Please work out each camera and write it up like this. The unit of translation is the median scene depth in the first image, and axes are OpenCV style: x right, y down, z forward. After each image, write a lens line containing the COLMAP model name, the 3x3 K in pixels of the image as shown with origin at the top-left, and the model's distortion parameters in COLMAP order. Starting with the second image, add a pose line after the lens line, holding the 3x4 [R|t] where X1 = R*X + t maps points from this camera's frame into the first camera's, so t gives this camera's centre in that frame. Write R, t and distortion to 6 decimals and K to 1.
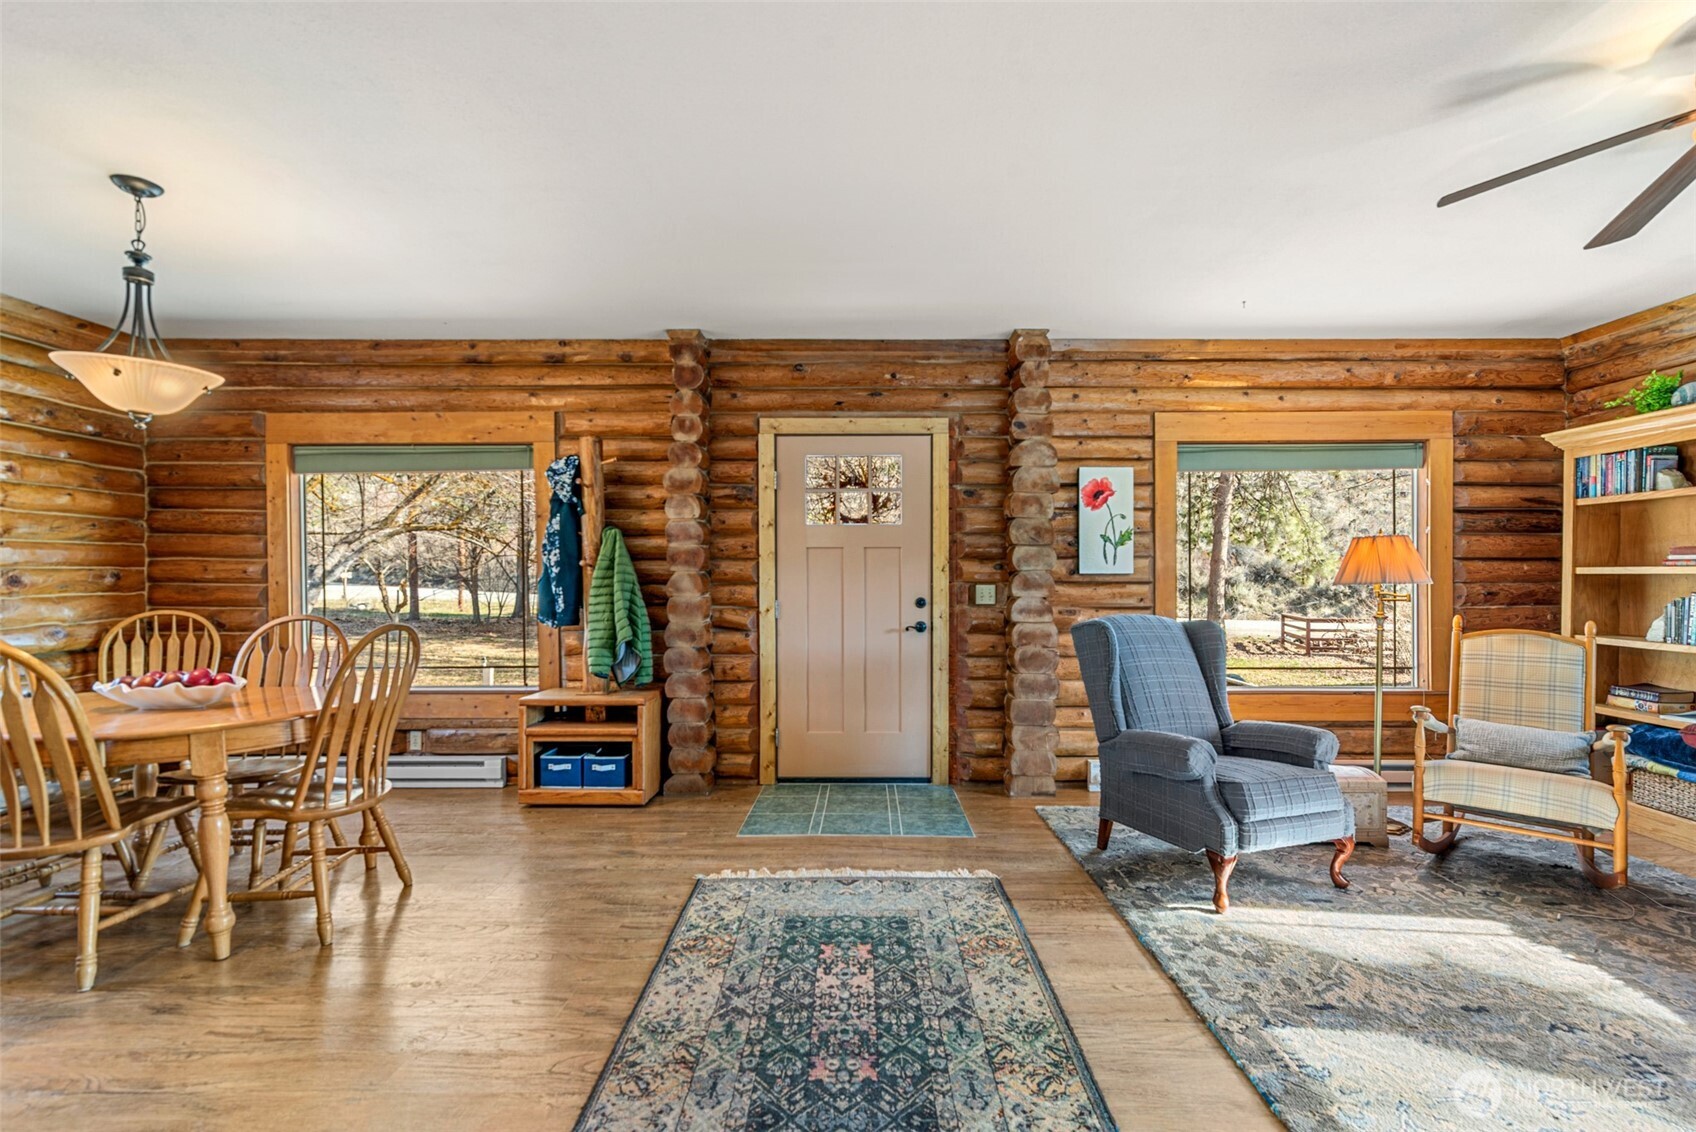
lens RADIAL K [[753.2, 0, 856.2], [0, 753.2, 582.8], [0, 0, 1]] dist [0.002023, 0.000045]
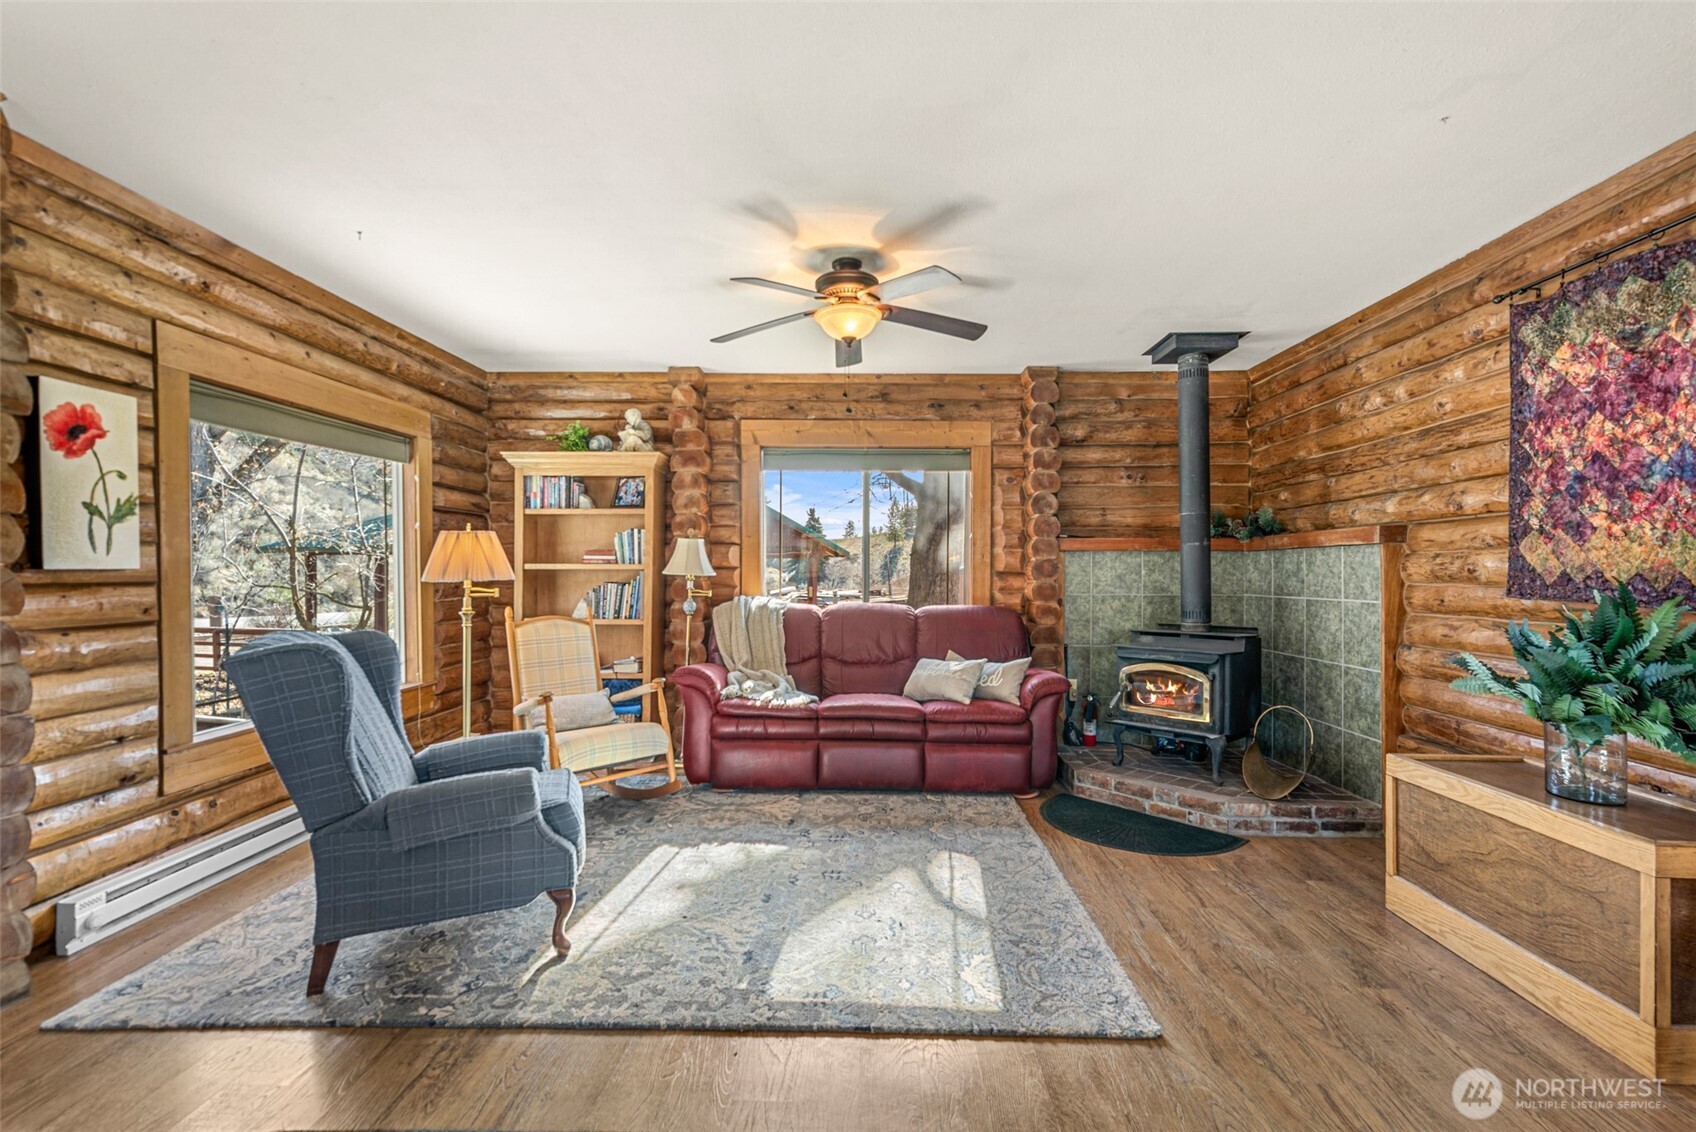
lens RADIAL K [[743.4, 0, 860.0], [0, 743.4, 570.5], [0, 0, 1]] dist [0.001775, 0.000322]
pose [[0.011426, -0.003380, 0.999929, -0.247041], [0.008413, 0.999959, 0.003284, -0.008558], [-0.999899, 0.008375, 0.011454, 0.411999]]
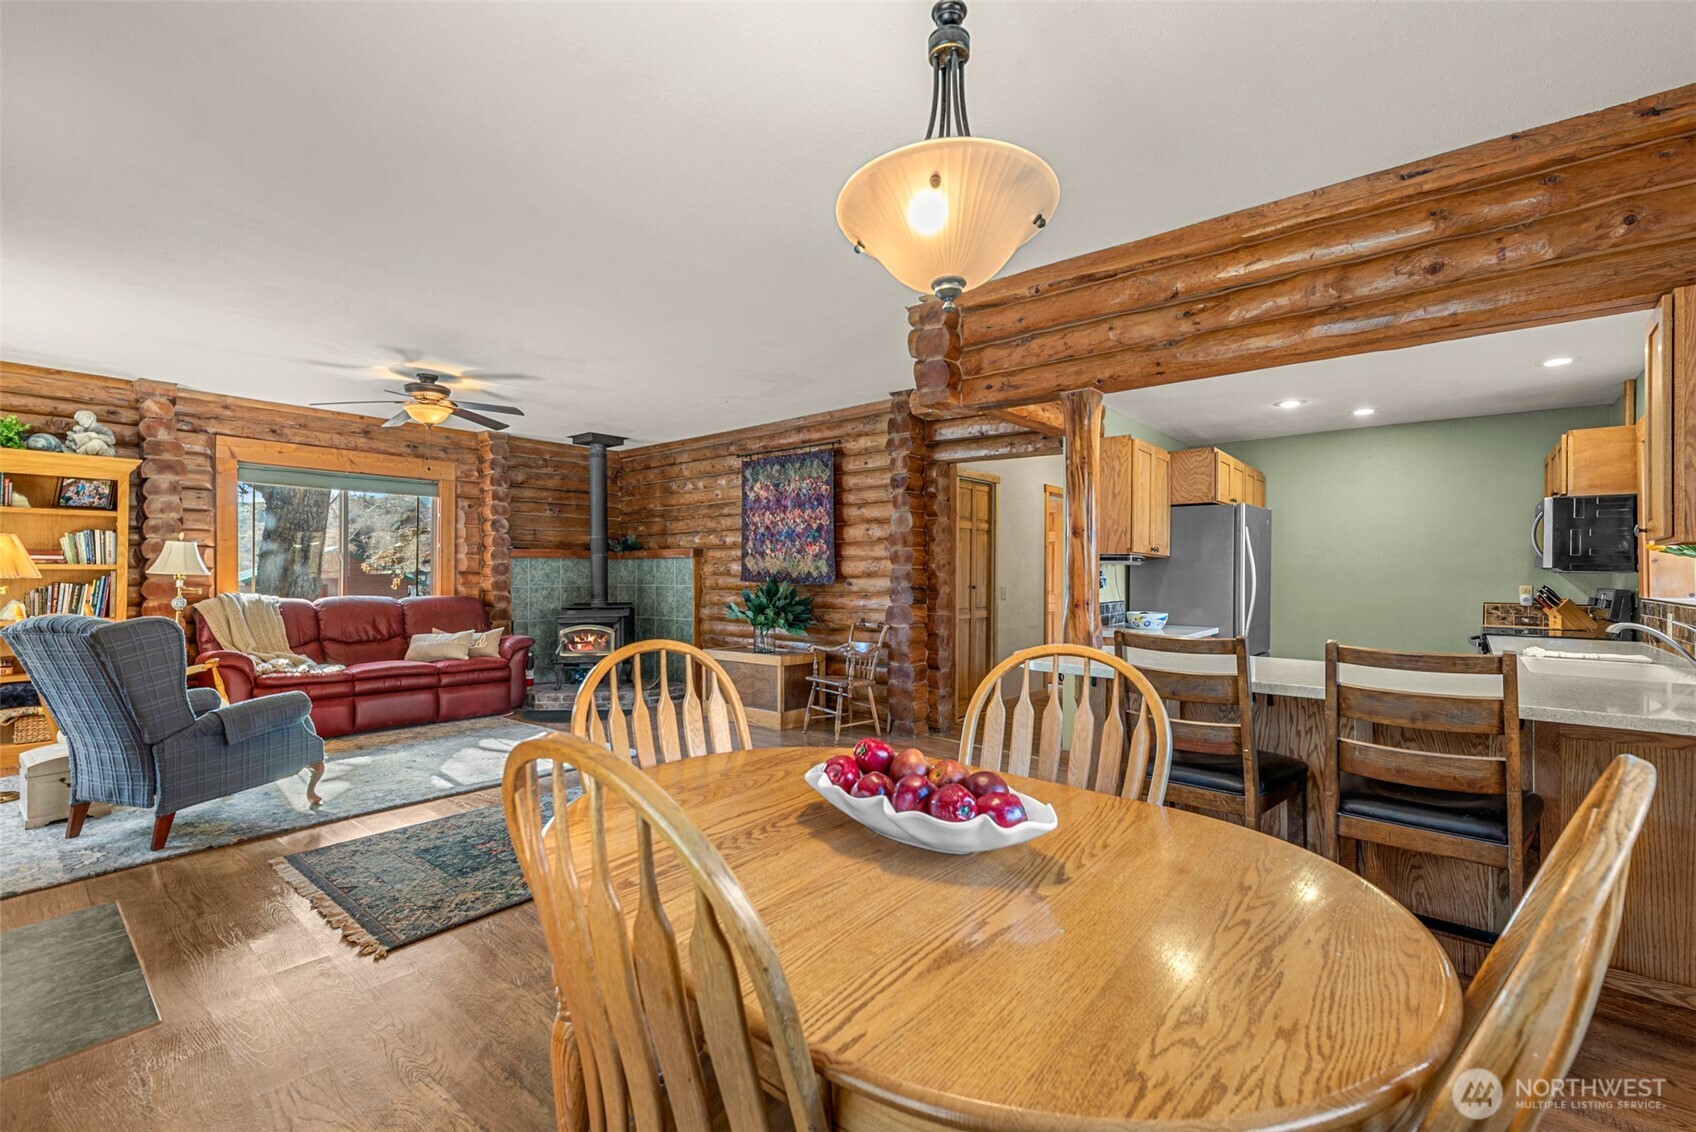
lens RADIAL K [[728.5, 0, 861.4], [0, 728.5, 570.6], [0, 0, 1]] dist [0.001955, -0.000583]
pose [[-0.780195, -0.001295, 0.625535, -0.781151], [0.003732, 0.999970, 0.006725, -0.010445], [-0.625526, 0.007581, -0.780167, 0.925069]]
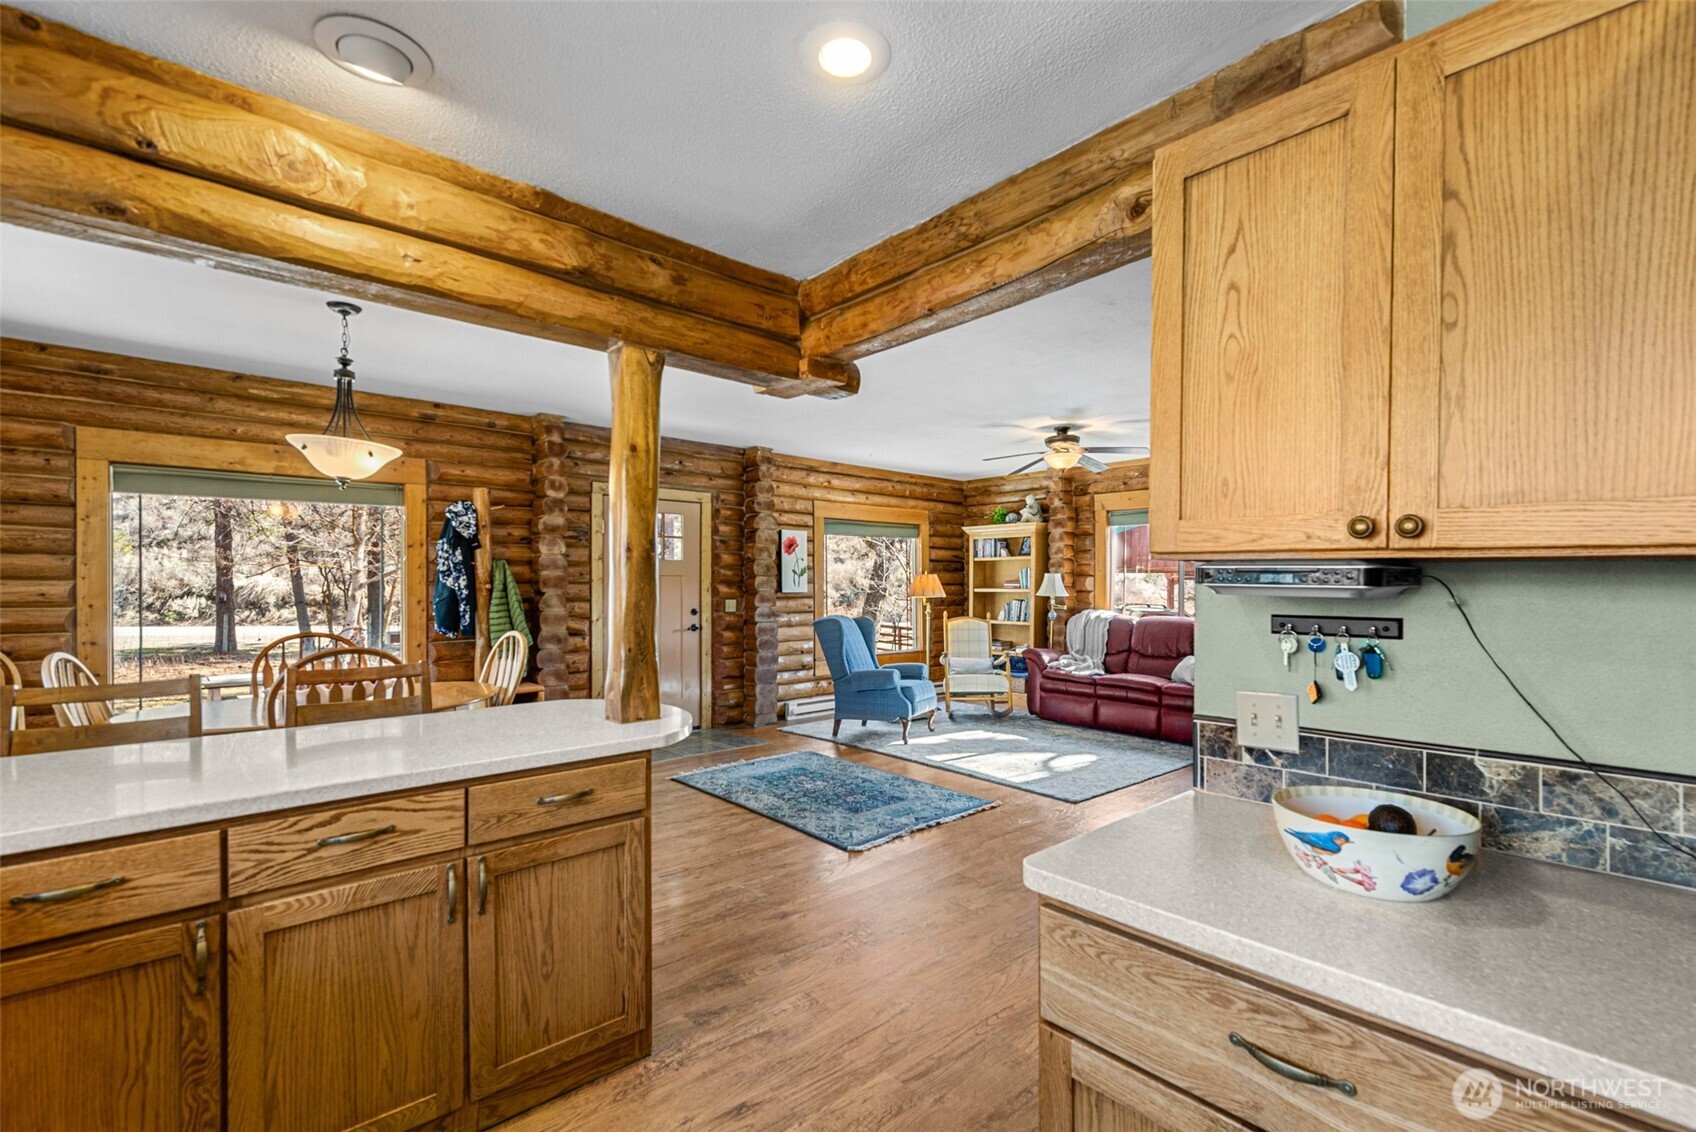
lens RADIAL K [[741.7, 0, 853.2], [0, 741.7, 584.1], [0, 0, 1]] dist [-0.001376, 0.000349]
pose [[0.740545, 0.002558, 0.672002, -0.729404], [0.005685, 0.999933, -0.010071, -0.013669], [-0.671983, 0.011279, 0.740481, -0.353201]]
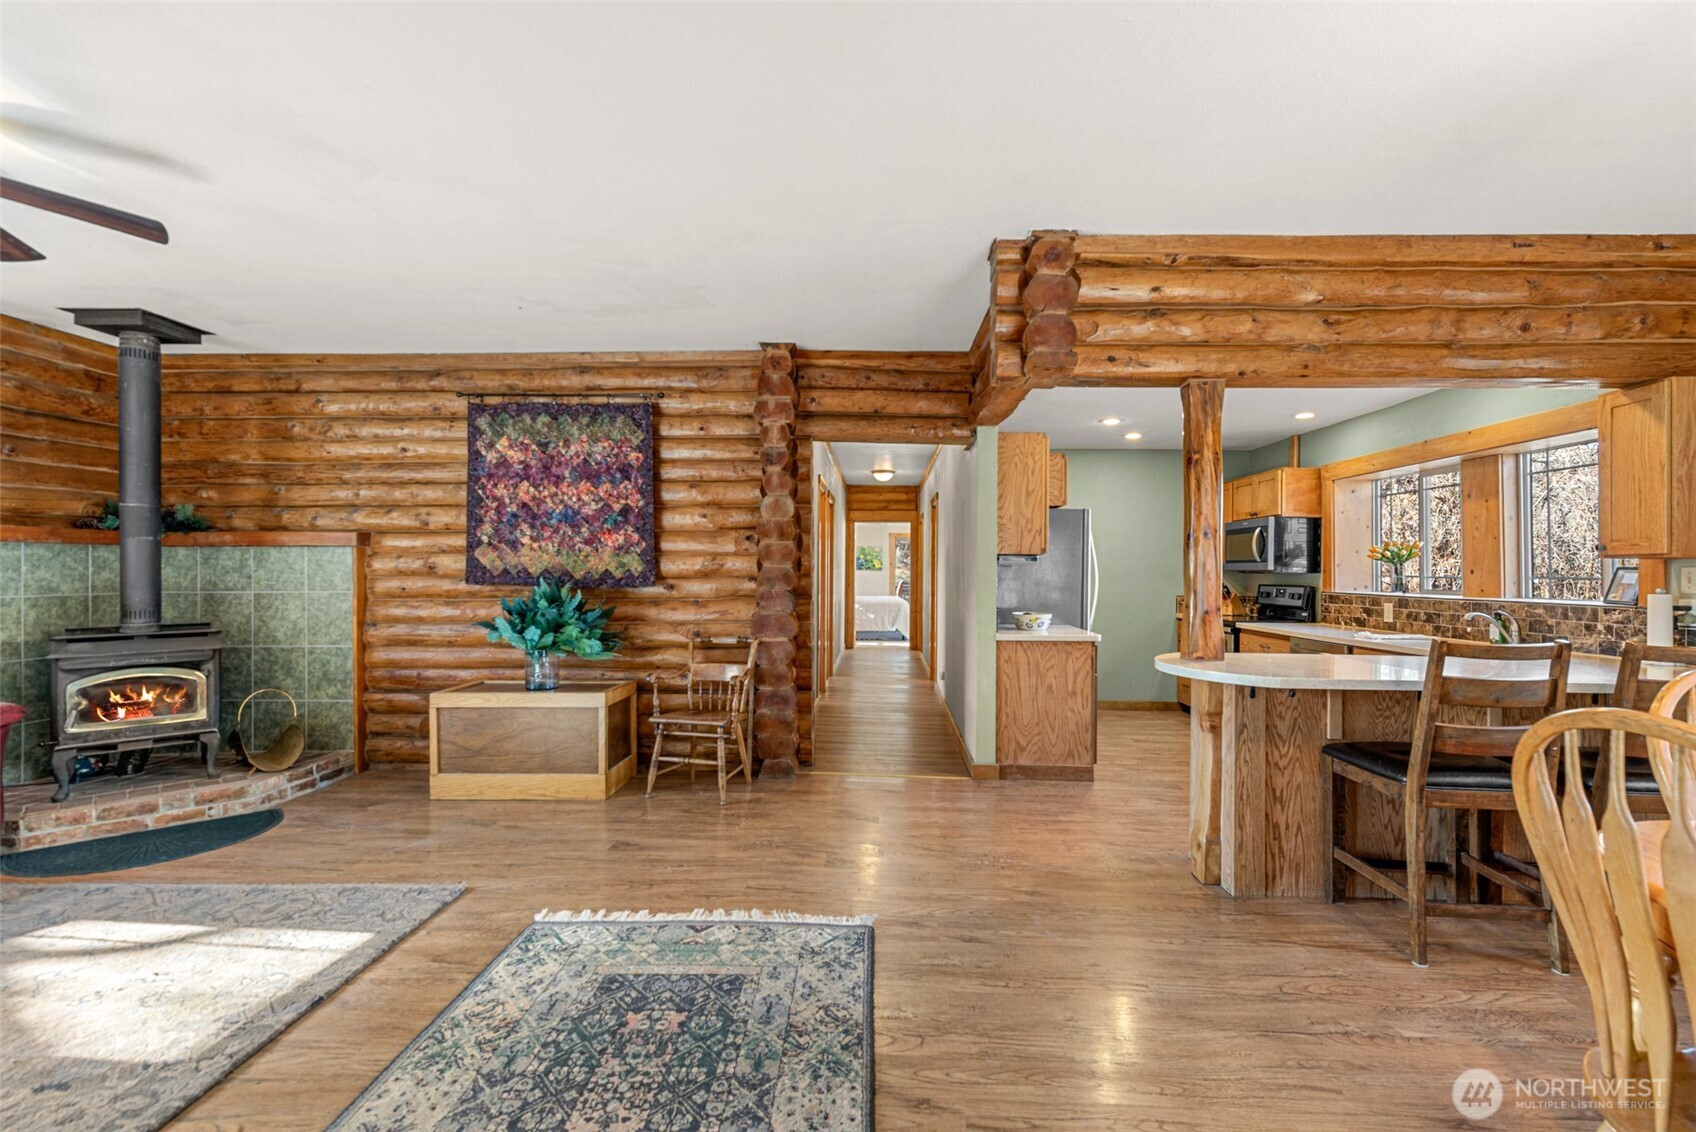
lens RADIAL K [[740.0, 0, 862.1], [0, 740.0, 568.9], [0, 0, 1]] dist [0.001164, 0.000734]
pose [[-0.999905, -0.007039, 0.011859, -0.145409], [-0.006922, 0.999928, 0.009819, -0.014039], [-0.011927, 0.009736, -0.999881, 0.912766]]
